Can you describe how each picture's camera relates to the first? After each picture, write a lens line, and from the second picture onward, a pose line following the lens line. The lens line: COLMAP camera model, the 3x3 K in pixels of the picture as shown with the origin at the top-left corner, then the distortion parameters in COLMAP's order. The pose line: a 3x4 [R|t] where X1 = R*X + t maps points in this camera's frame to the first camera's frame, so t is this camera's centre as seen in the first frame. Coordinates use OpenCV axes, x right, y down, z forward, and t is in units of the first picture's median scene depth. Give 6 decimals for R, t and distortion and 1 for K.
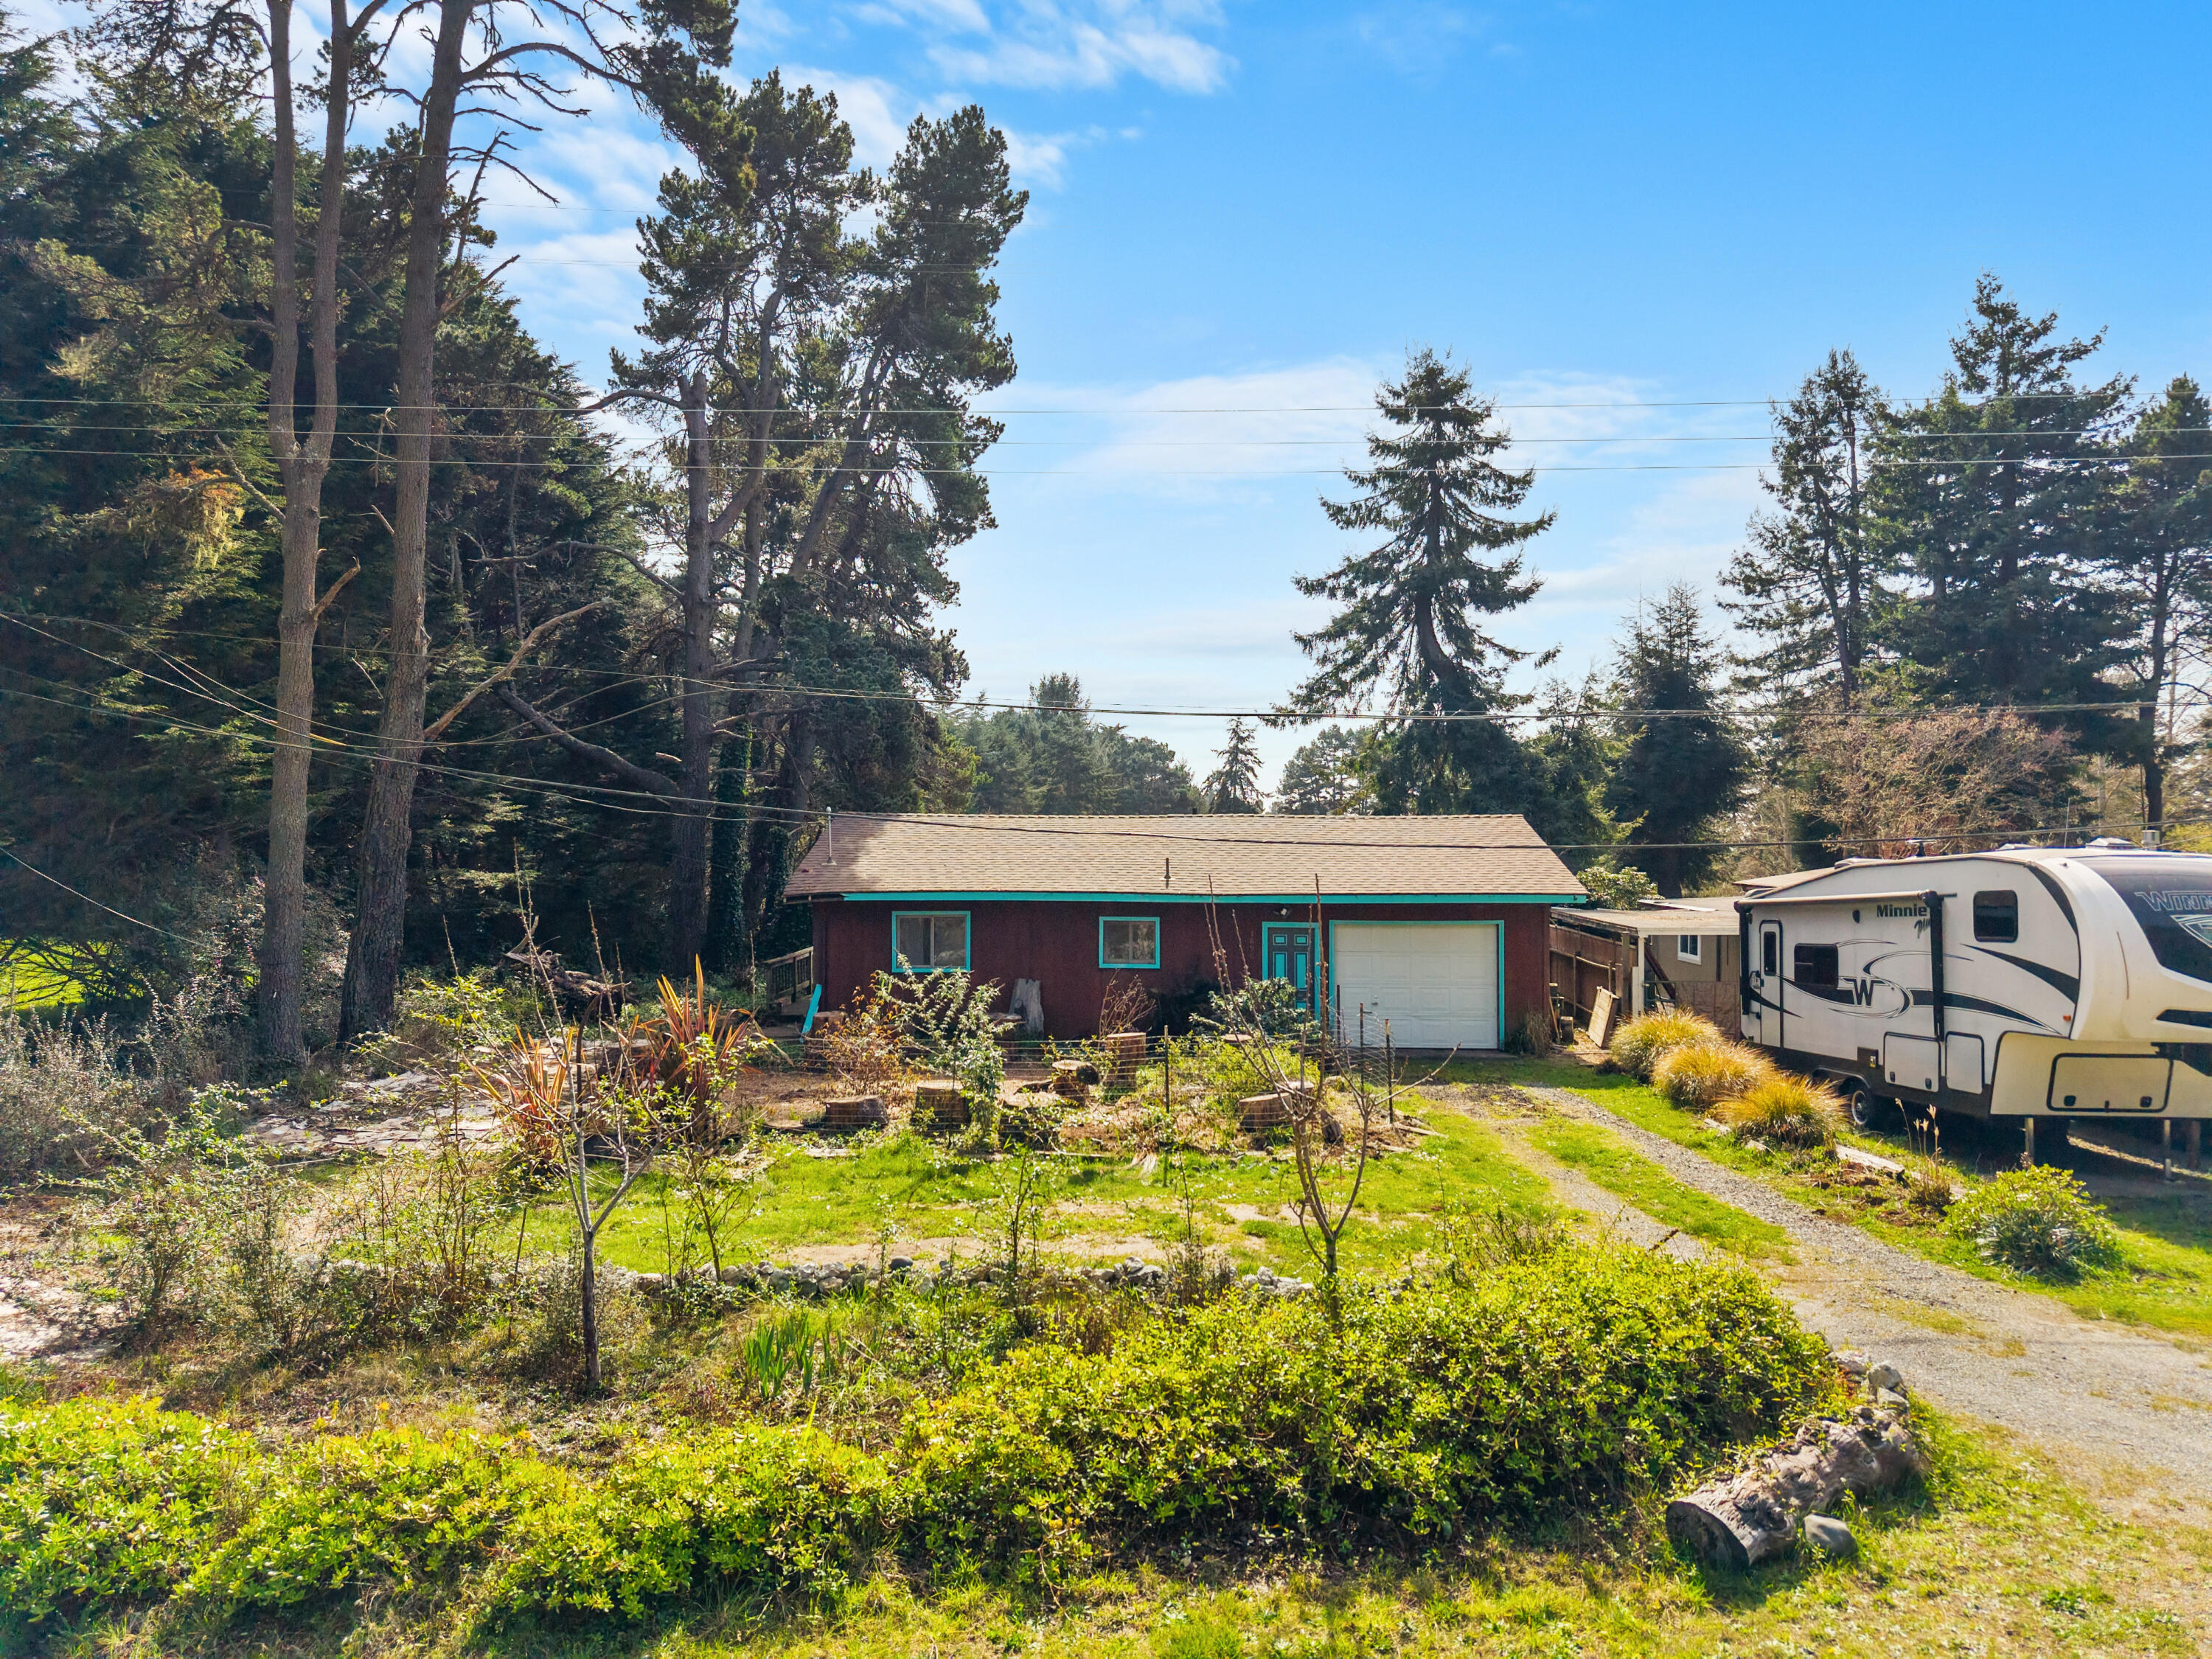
lens RADIAL K [[1480.4, 0, 1107.7], [0, 1480.4, 853.0], [0, 0, 1]] dist [0.028221, -0.025048]
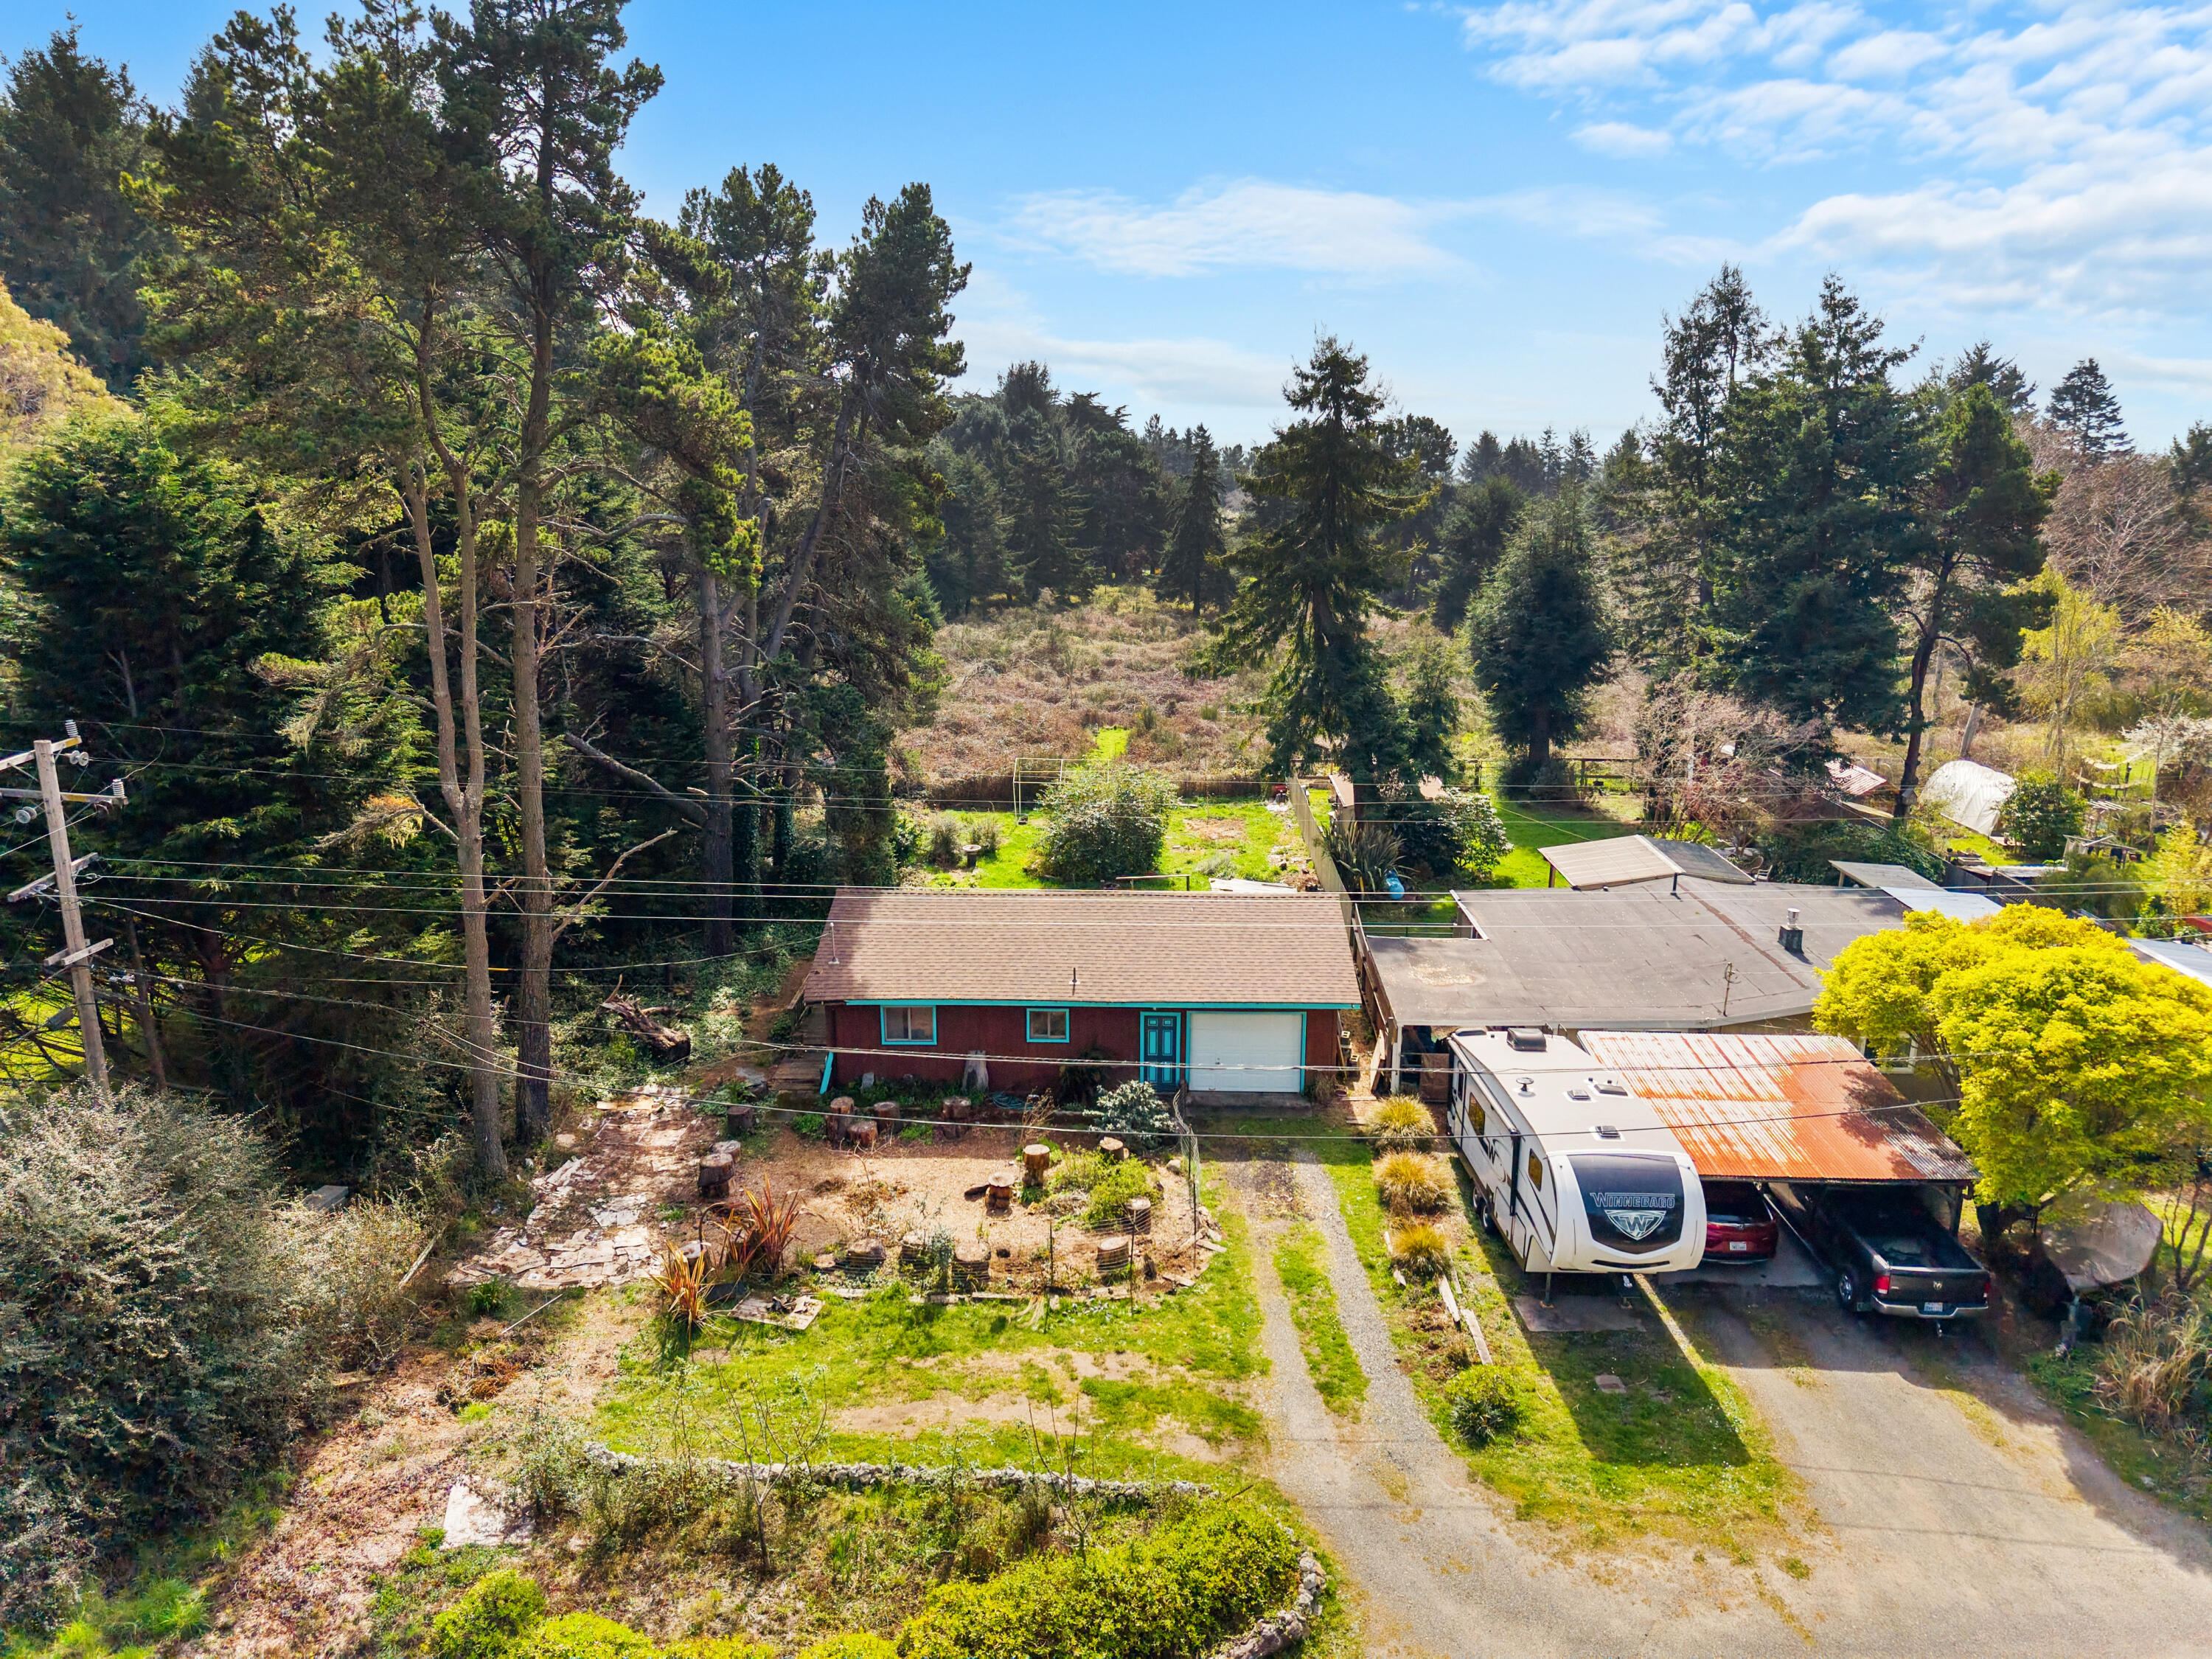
lens RADIAL K [[1480.4, 0, 1107.7], [0, 1480.4, 853.0], [0, 0, 1]] dist [0.028221, -0.025048]
pose [[0.999909, -0.003086, 0.013109, 0.035158], [-0.000384, 0.966463, 0.256804, -0.299238], [-0.013462, -0.256786, 0.966375, -0.217046]]
